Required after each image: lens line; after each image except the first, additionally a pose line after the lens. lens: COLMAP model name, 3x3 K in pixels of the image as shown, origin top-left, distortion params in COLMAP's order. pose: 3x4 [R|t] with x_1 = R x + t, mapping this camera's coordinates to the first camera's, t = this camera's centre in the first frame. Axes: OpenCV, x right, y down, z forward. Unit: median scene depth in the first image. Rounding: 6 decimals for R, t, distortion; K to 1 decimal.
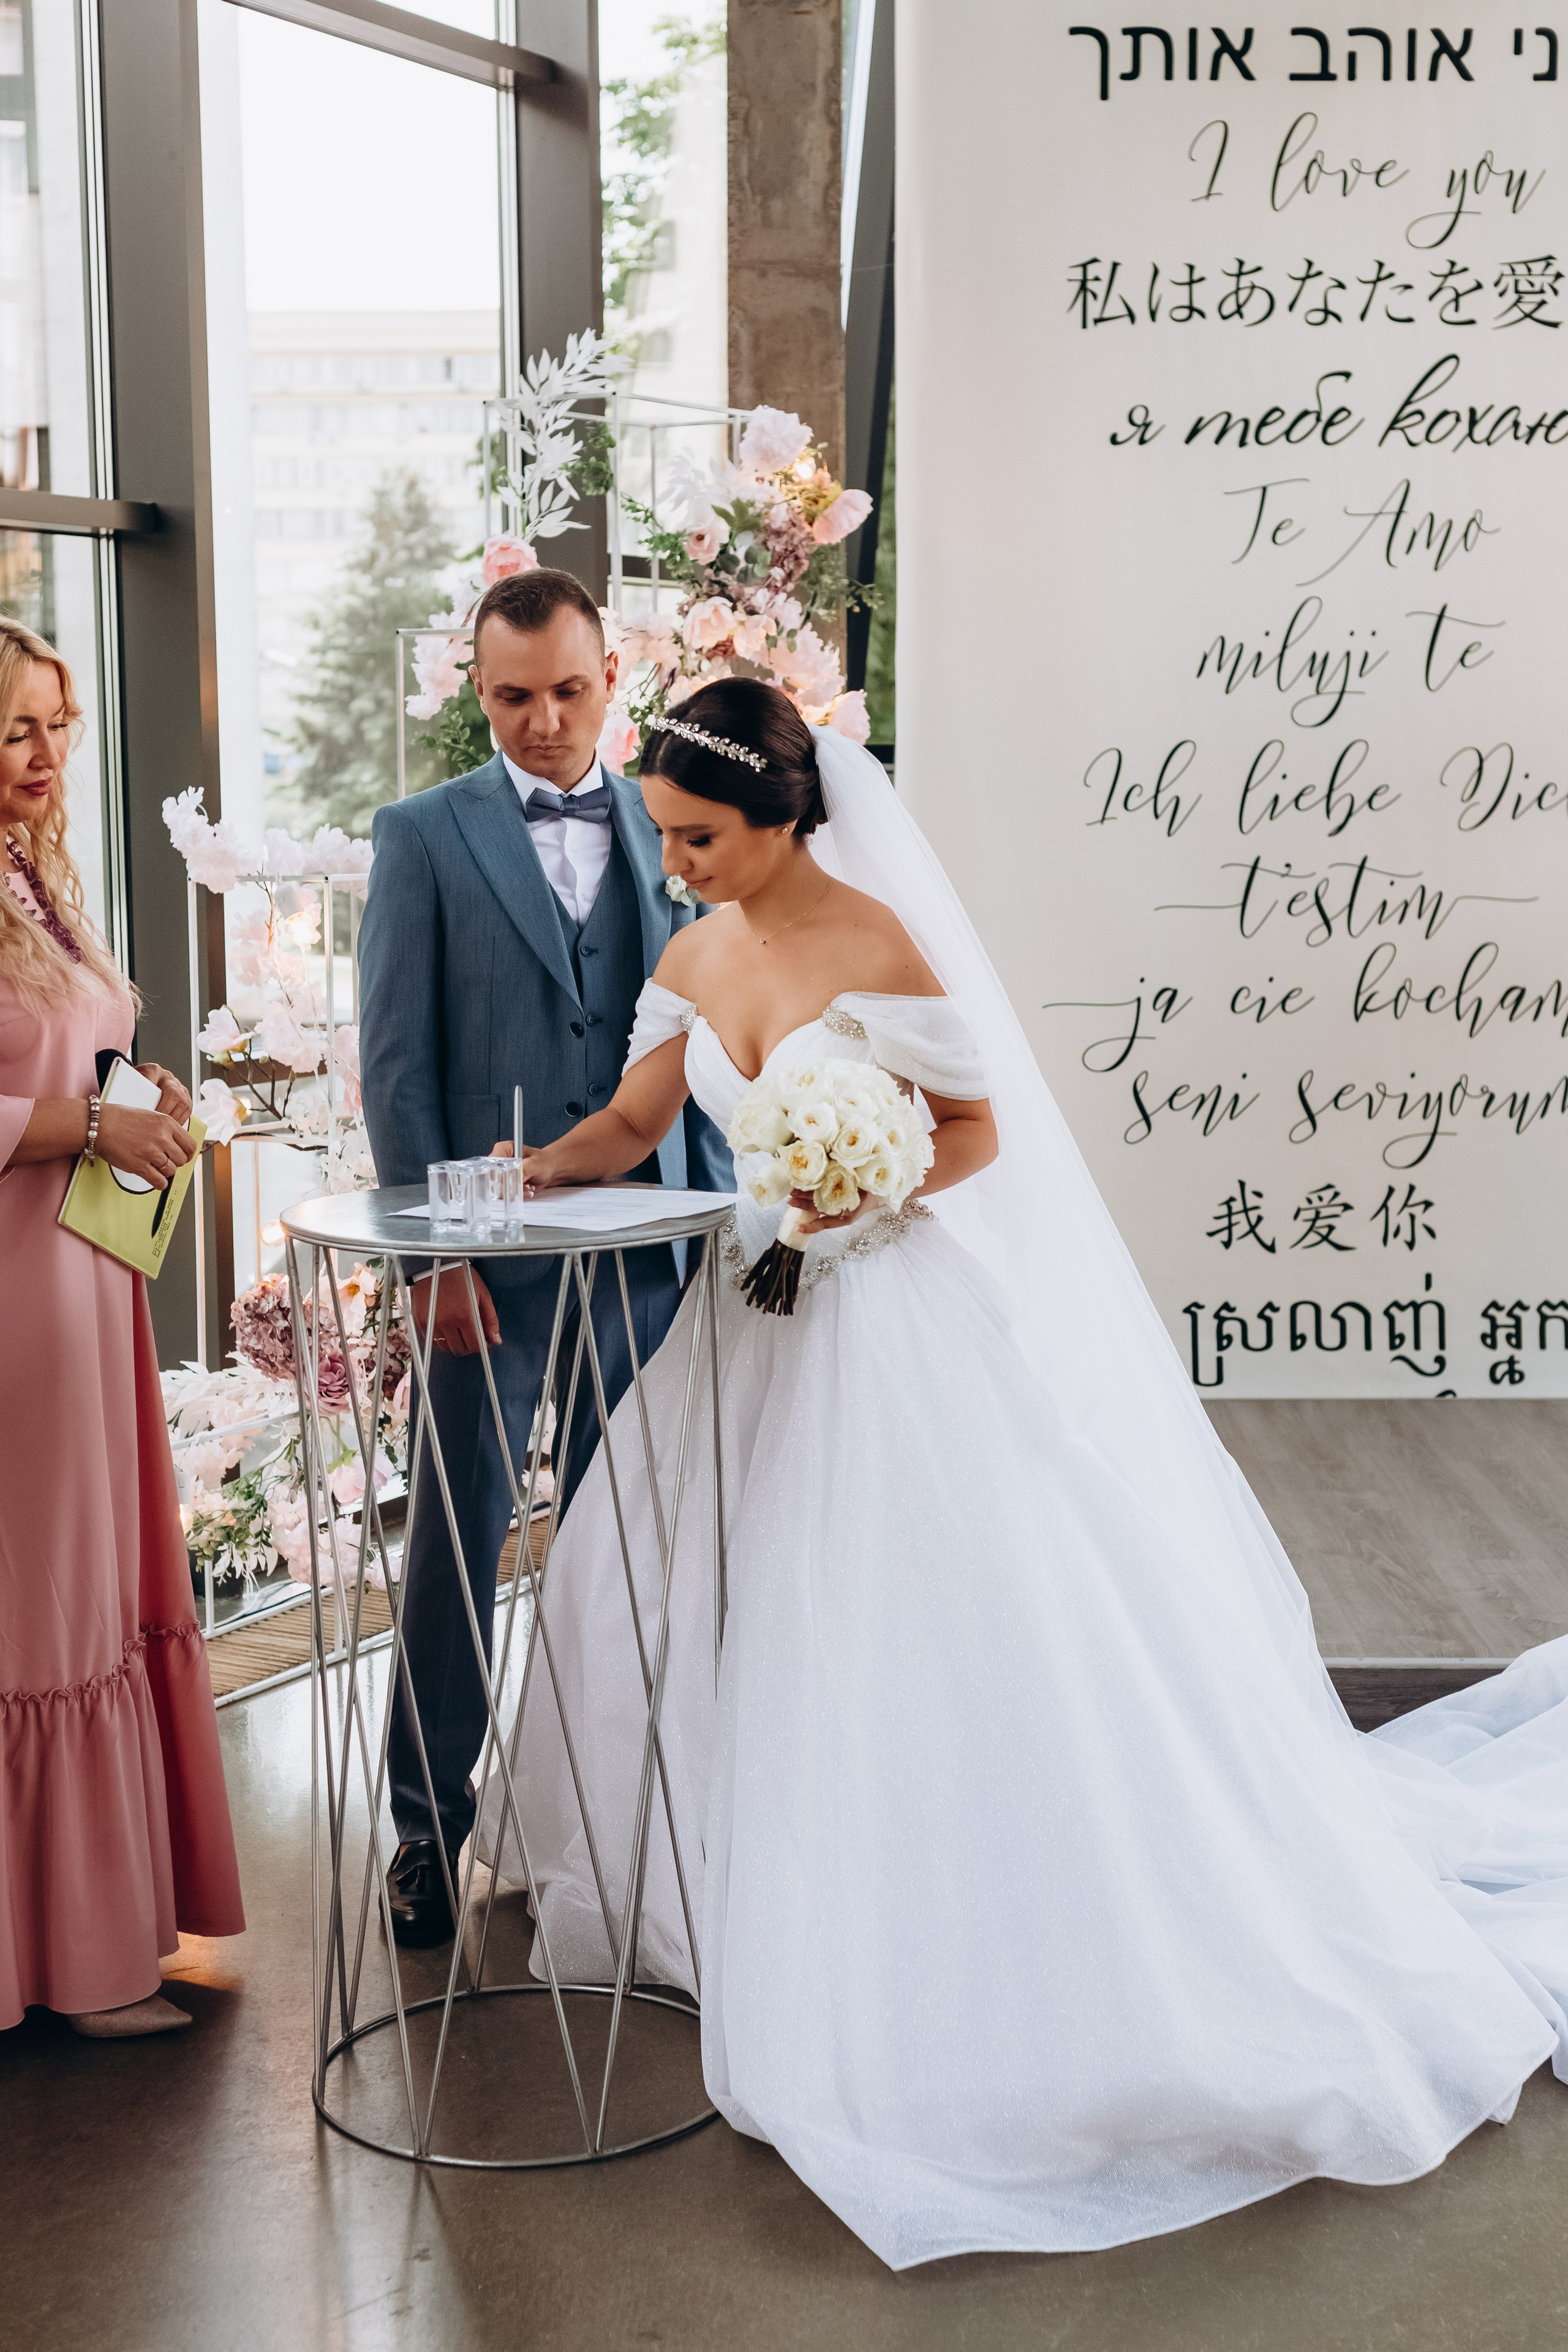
lens RADIAL K [[3089.7, 0, 767.0], [0, 3089.7, 1171.4], [0, 0, 1]] dist [-0.004883, 0.023321]
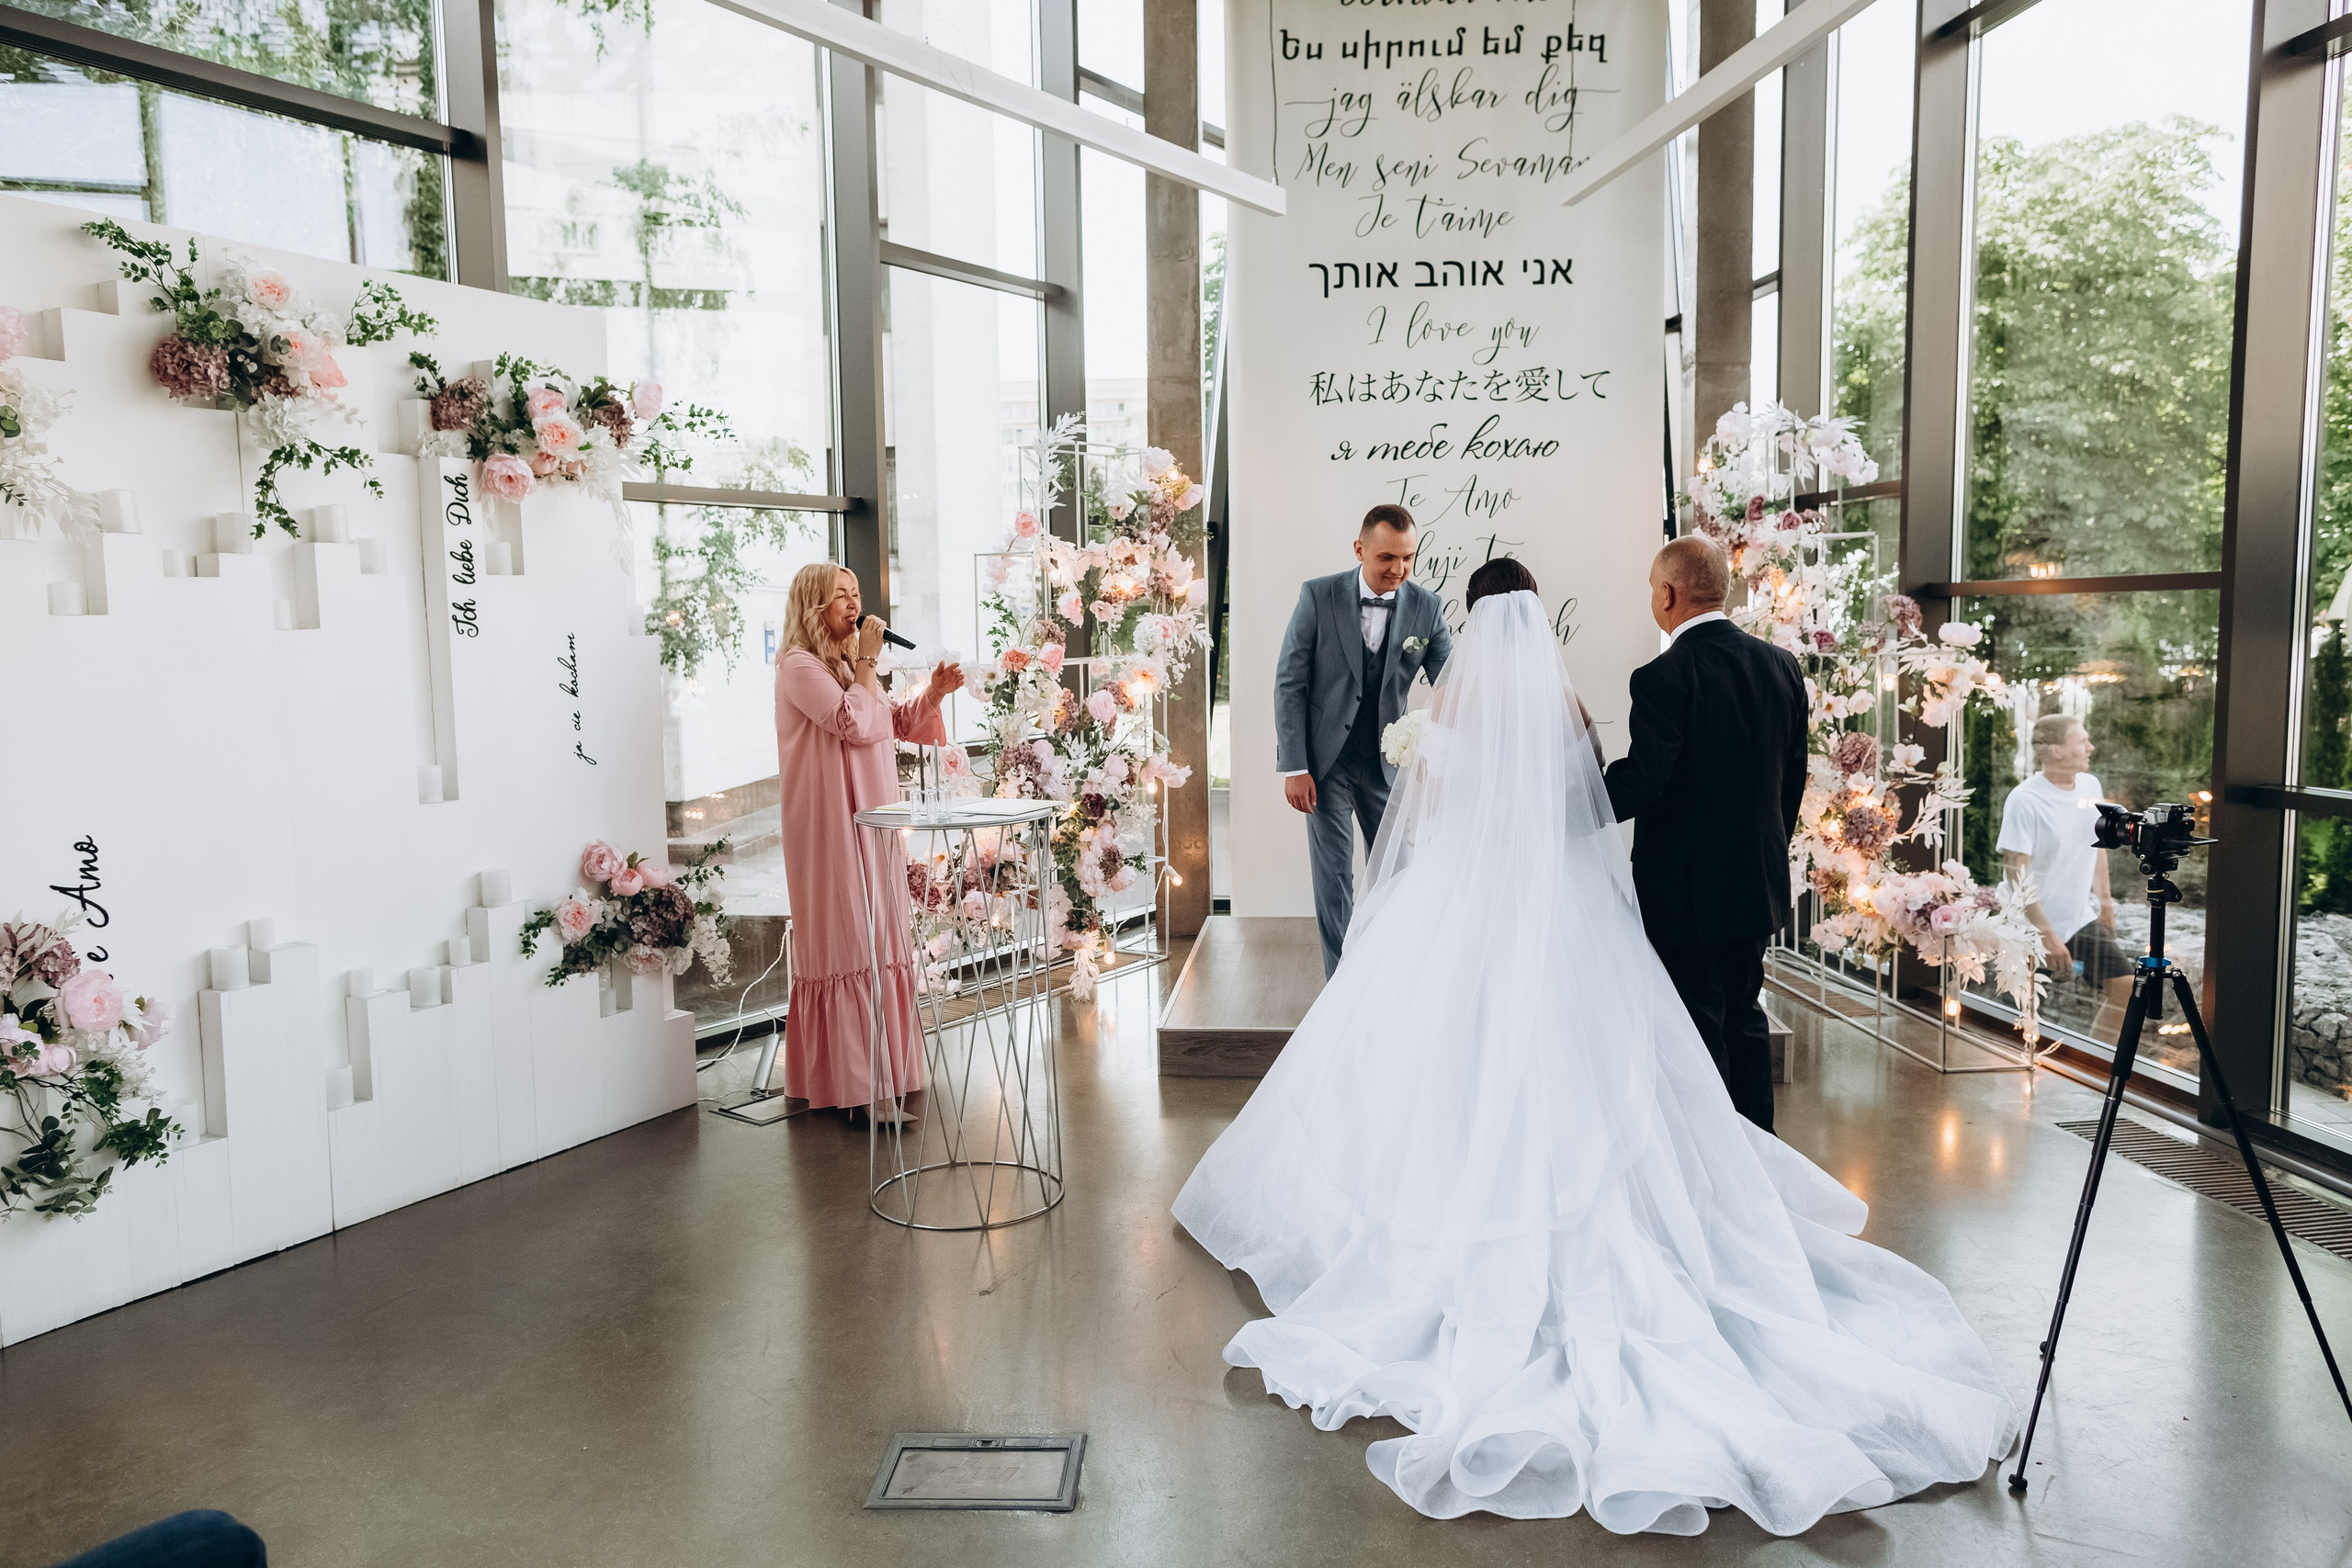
lens RADIAL K [[1623.3, 0, 1172.7], [0, 1623.3, 773.2], [0, 0, 1]] dist [-0.036956, 0.081362]
pose [[0.997456, -0.001171, -0.071268, 0.082349], [-0.001047, 0.999516, -0.031078, 0.010917], [0.071270, 0.031073, 0.996973, -0.094656]]
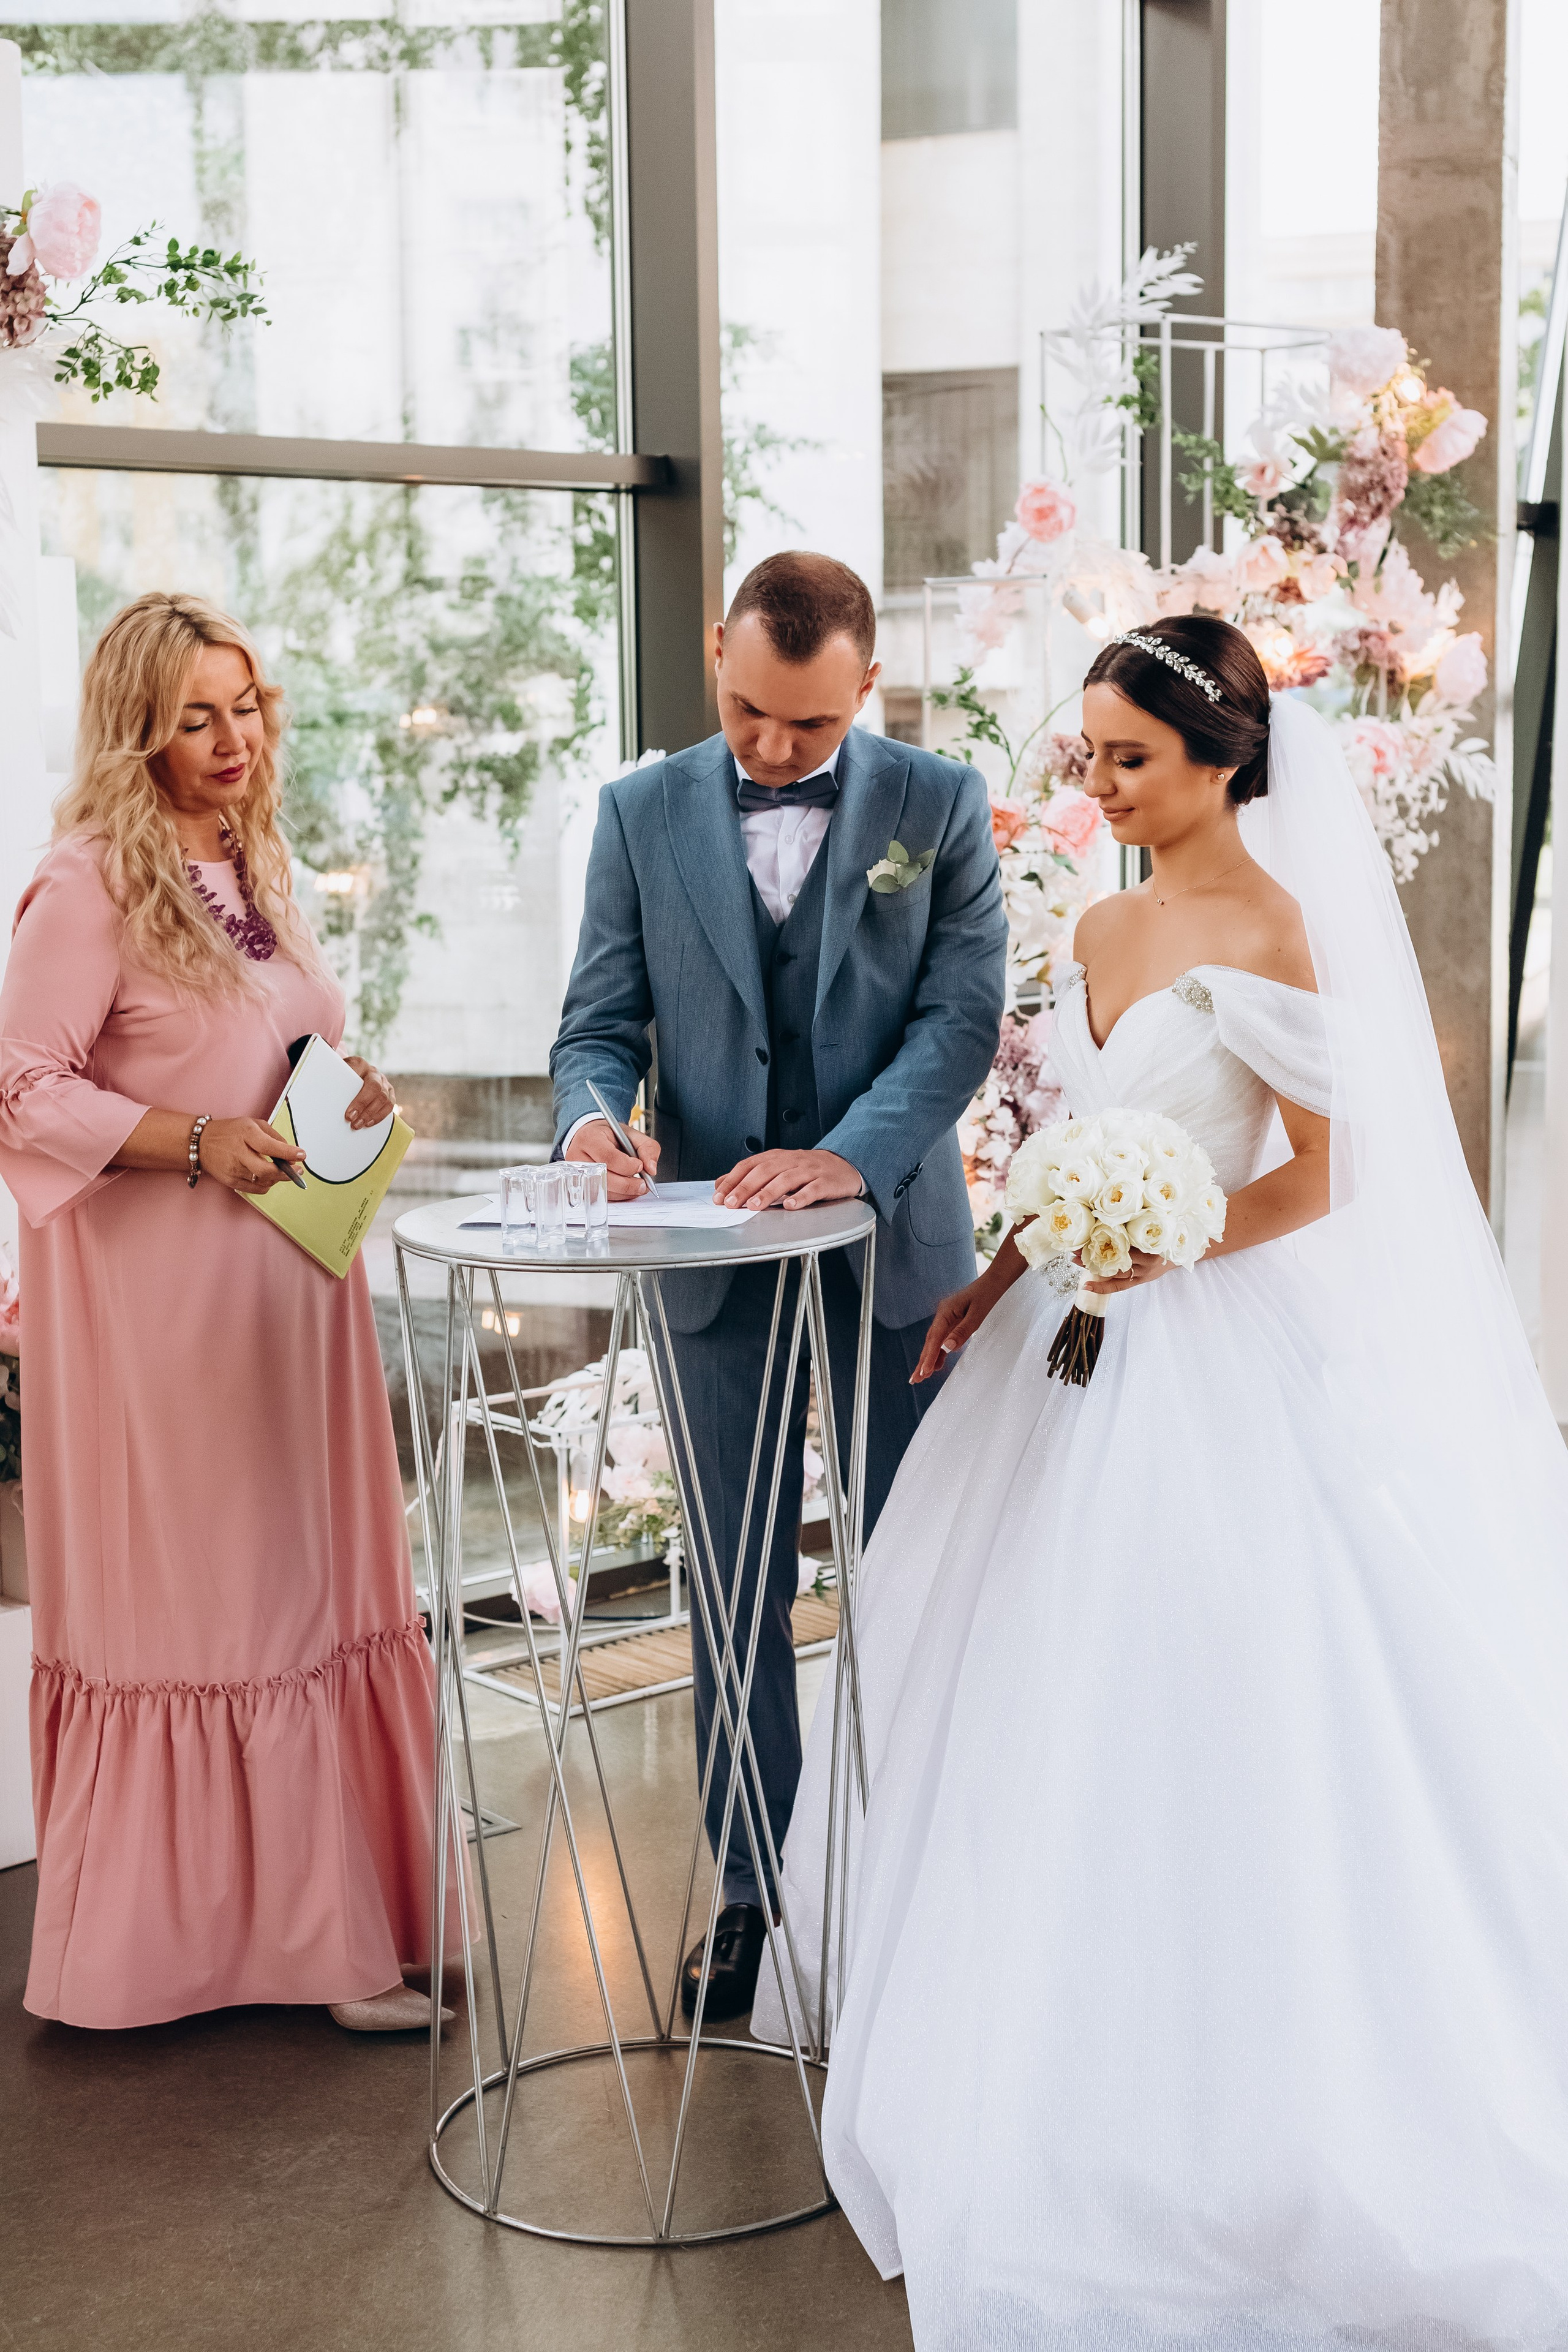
lens RADIAL K [[3148.2, 0, 776.6], [0, 3148.2, 1168.8], [0, 0, 1]] dist [-0.004697, 0.060852]
pose [[0.943720, 0.039935, -0.328326, 0.135255], [-0.034131, 0.999143, 0.023422, -0.013207], [0.328980, -0.010898, 0.944274, 0.059299]]
